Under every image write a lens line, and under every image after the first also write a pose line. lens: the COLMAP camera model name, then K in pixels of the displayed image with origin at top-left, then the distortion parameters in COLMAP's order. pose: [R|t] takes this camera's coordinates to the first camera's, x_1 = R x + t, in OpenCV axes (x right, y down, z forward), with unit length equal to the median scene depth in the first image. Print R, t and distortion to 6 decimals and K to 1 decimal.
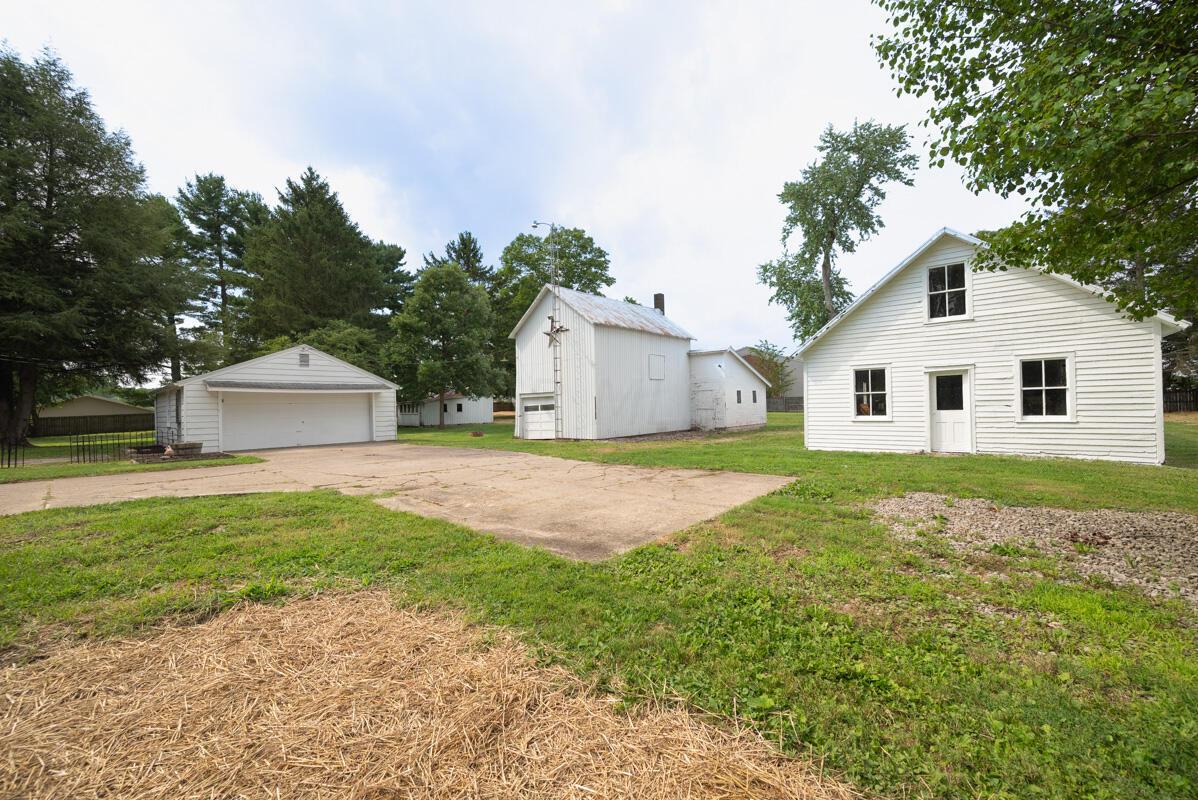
lens RADIAL K [[472.4, 0, 614.2], [0, 472.4, 400.6], [0, 0, 1]] dist [-0.000048, 0.000022]
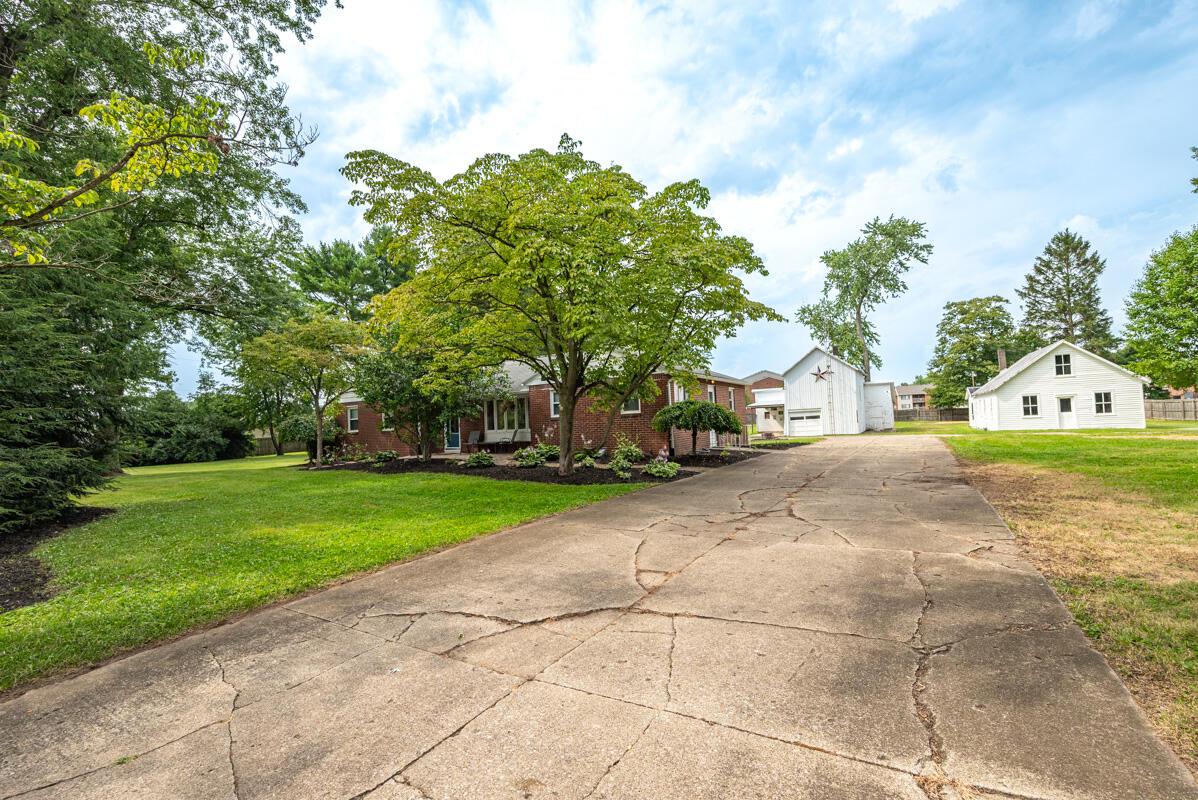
lens RADIAL K [[538.7, 0, 599.0], [0, 538.7, 400.0], [0, 0, 1]] dist [0.001099, 0.000141]
pose [[0.979565, -0.008795, 0.200938, -2.099129], [0.016856, 0.999119, -0.038444, 0.022135], [-0.200422, 0.041046, 0.978849, -1.195526]]
